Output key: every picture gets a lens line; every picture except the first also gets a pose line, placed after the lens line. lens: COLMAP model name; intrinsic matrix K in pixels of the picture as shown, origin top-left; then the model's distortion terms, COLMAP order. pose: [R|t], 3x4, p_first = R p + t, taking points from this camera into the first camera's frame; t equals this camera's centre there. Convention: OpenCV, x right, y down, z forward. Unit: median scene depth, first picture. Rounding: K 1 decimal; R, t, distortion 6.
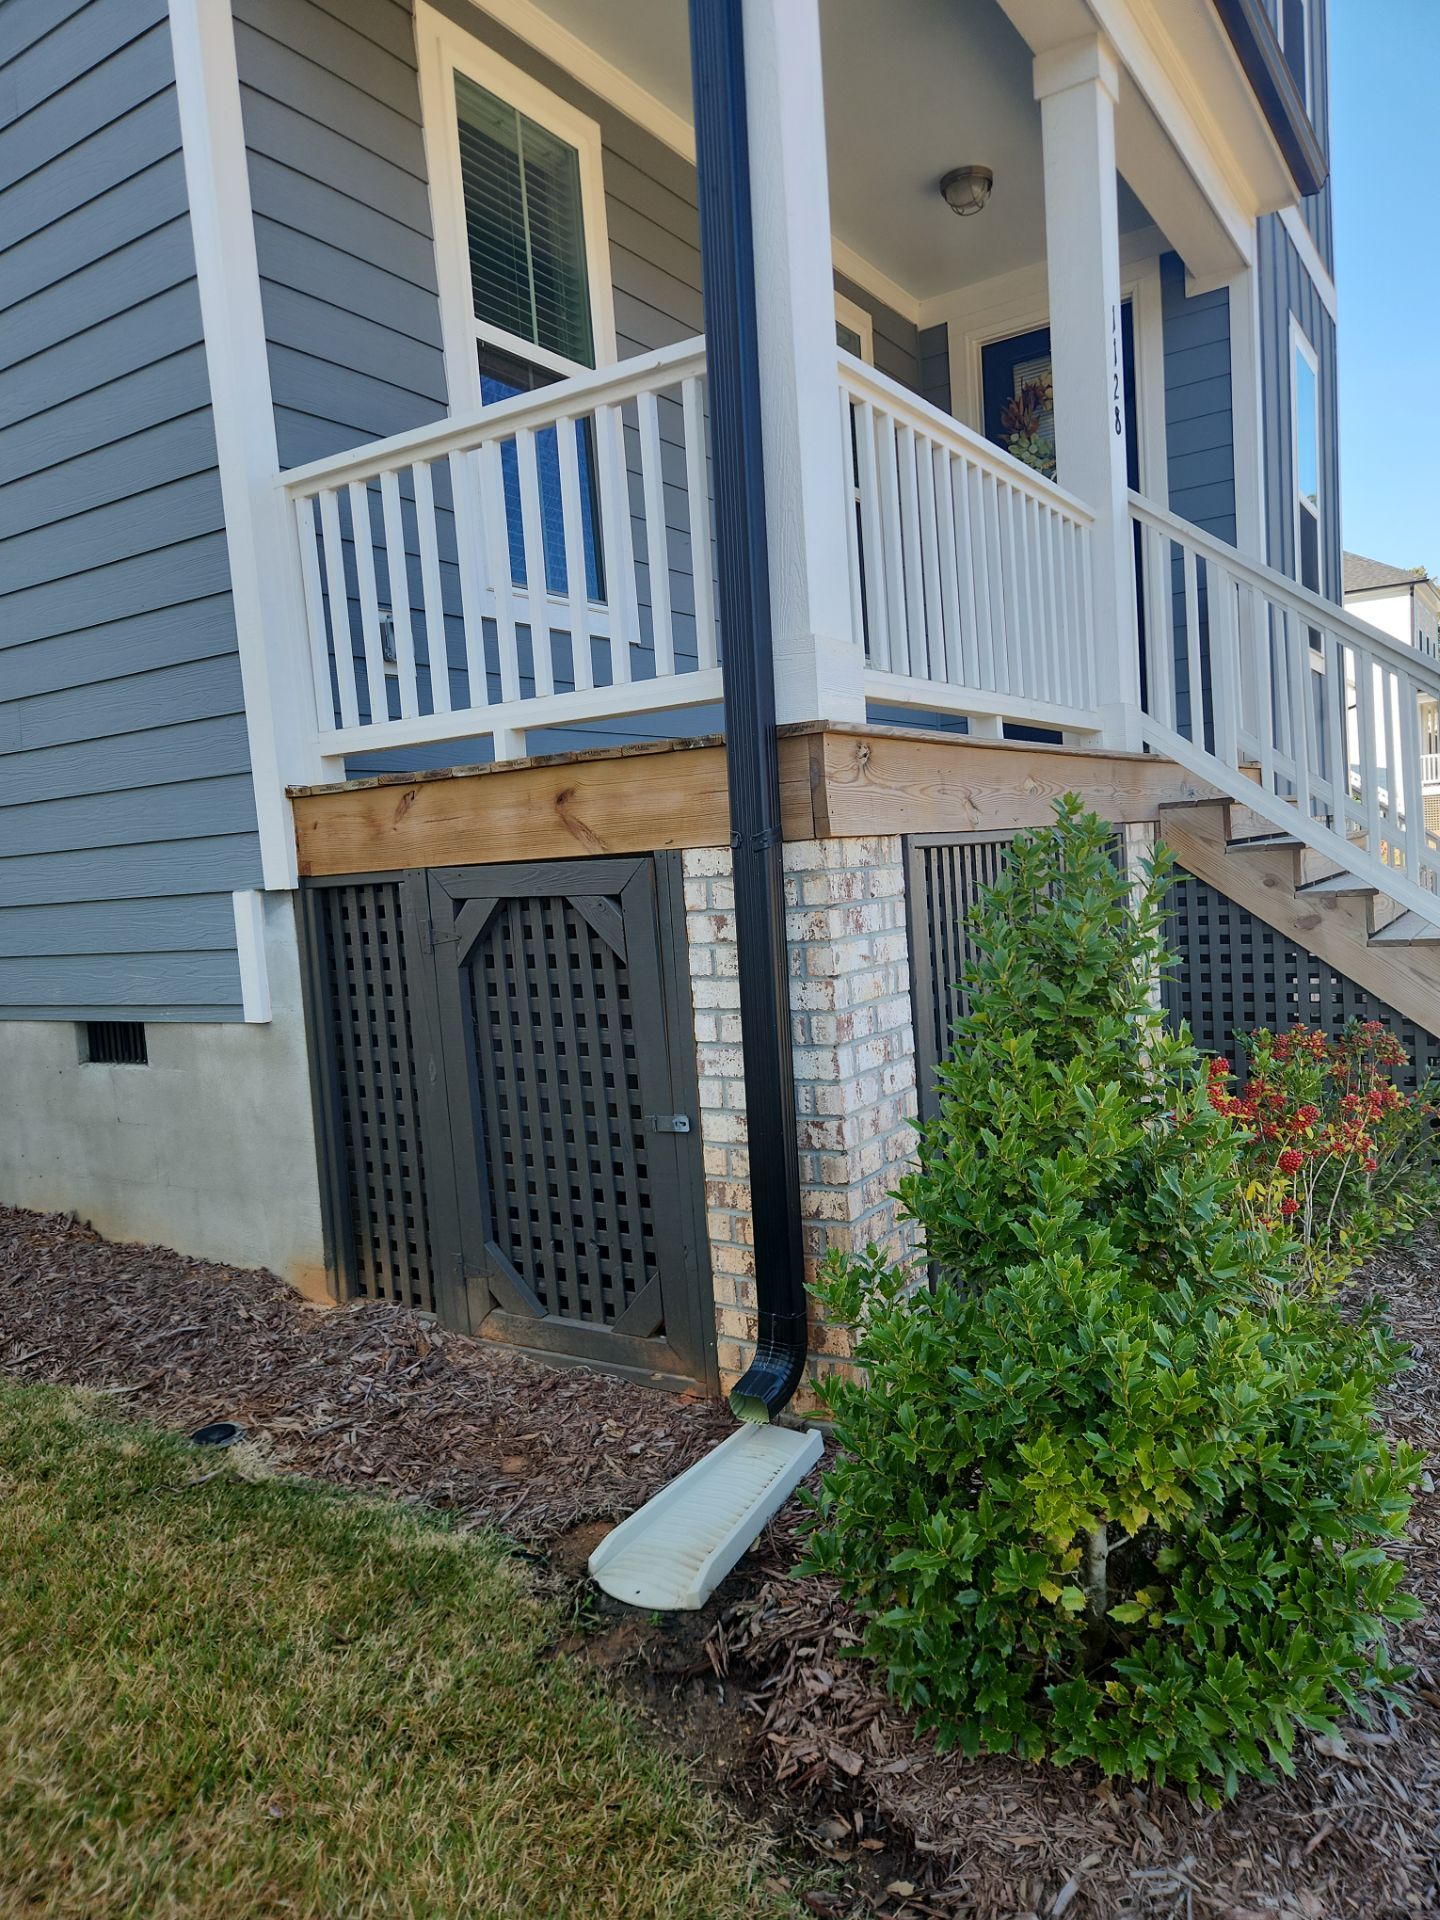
lens RADIAL K [[1309.4, 0, 722.7], [0, 1309.4, 966.1], [0, 0, 1]] dist [0.051013, -0.046105]
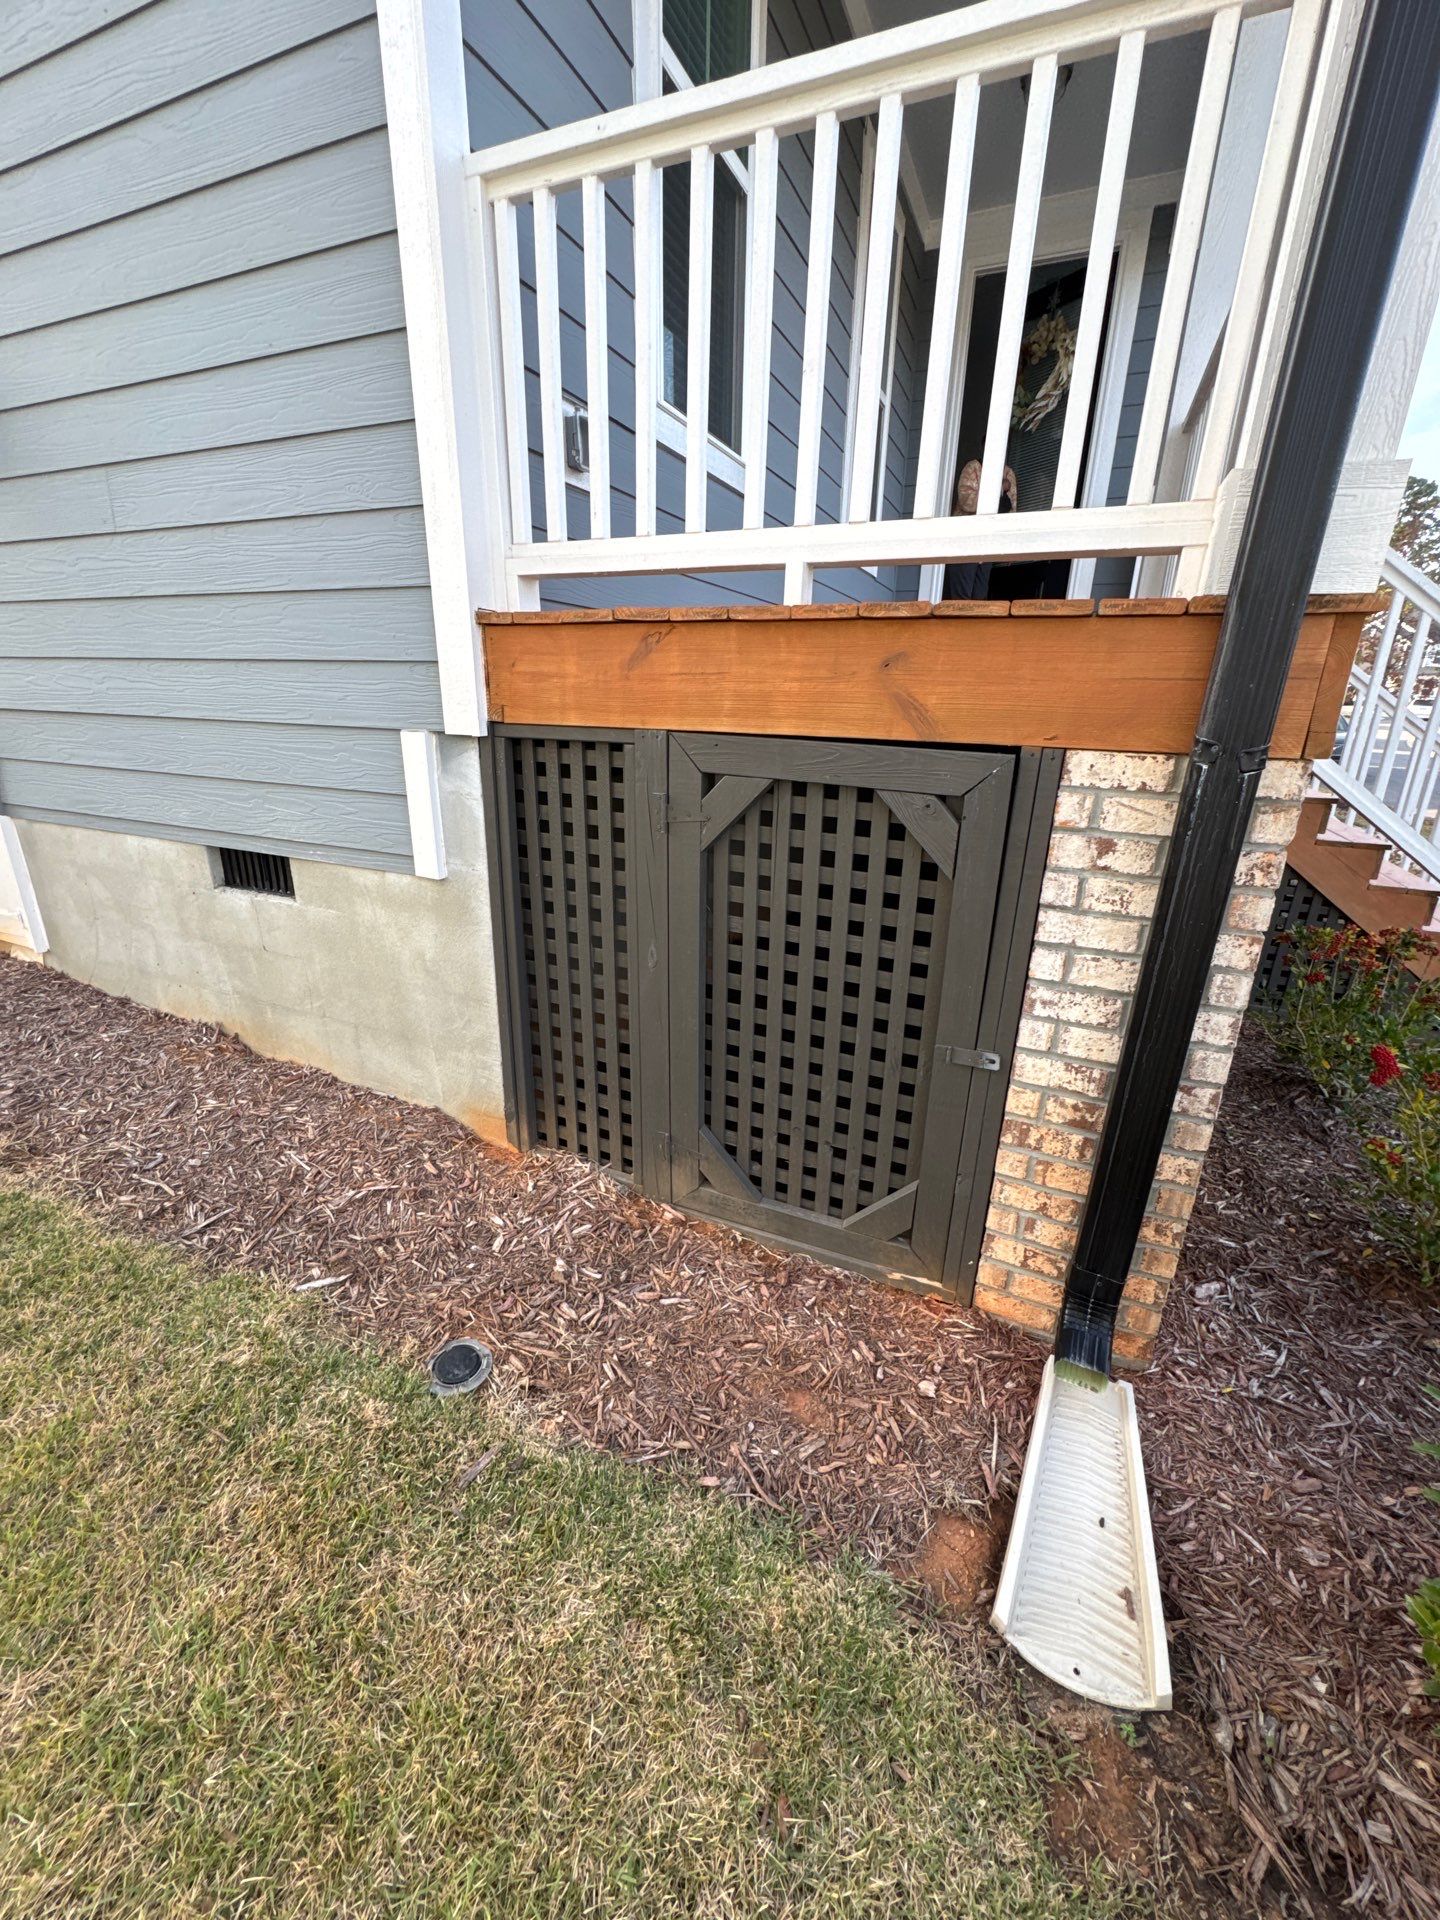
lens RADIAL K [[786.6, 0, 706.9], [0, 786.6, 955.1], [0, 0, 1]] dist [0.007602, -0.002558]
pose [[0.986419, 0.030151, 0.161458, -0.263085], [-0.069899, 0.966609, 0.246537, -0.058629], [-0.148633, -0.254475, 0.955589, 0.446254]]
